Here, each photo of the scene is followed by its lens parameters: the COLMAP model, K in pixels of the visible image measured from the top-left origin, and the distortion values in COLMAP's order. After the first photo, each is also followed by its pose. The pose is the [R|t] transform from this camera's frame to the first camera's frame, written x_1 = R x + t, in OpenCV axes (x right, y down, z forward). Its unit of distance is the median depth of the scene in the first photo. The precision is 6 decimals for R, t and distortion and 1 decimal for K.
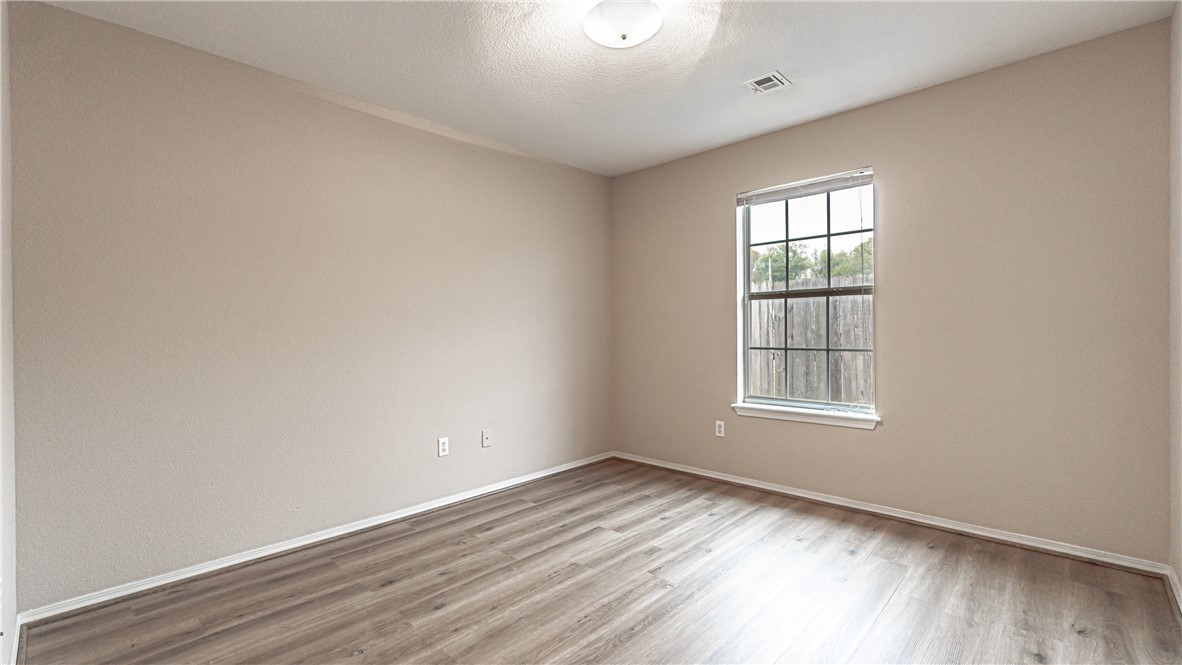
lens RADIAL K [[518.1, 0, 588.5], [0, 518.1, 346.5], [0, 0, 1]] dist [0.001037, 0.000097]
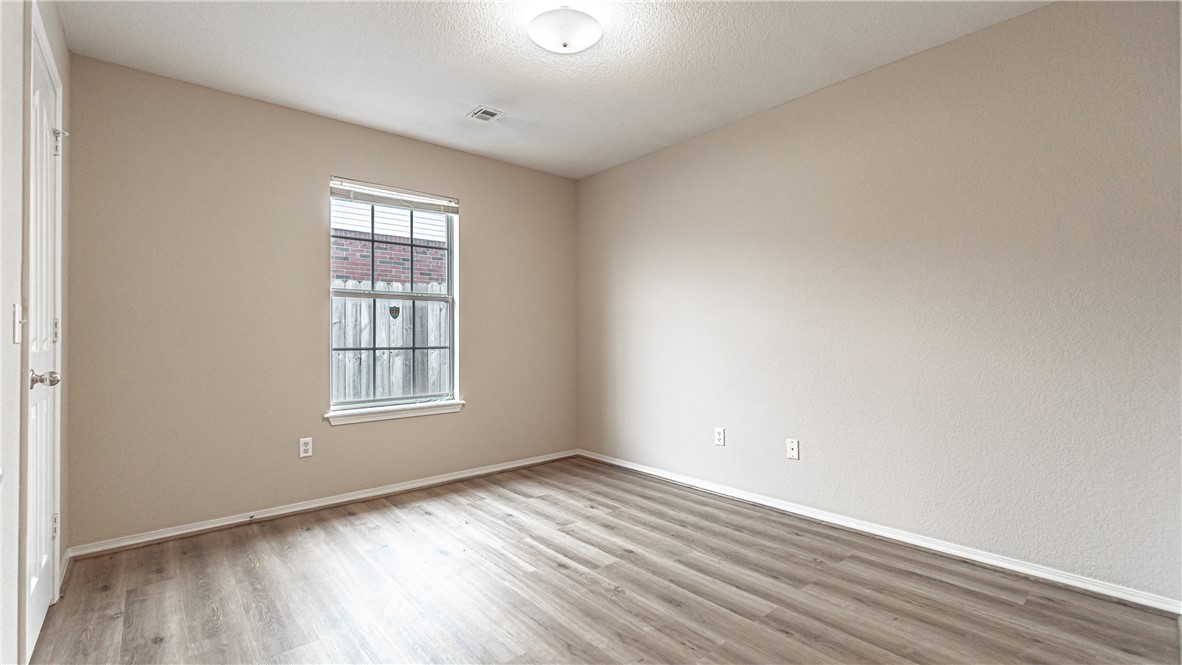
lens RADIAL K [[515.7, 0, 591.0], [0, 515.7, 332.5], [0, 0, 1]] dist [0.000345, 0.000015]
pose [[0.096221, 0.001330, 0.995359, -0.589384], [0.013242, 0.999909, -0.002616, -0.019244], [-0.995272, 0.013433, 0.096195, 0.516454]]
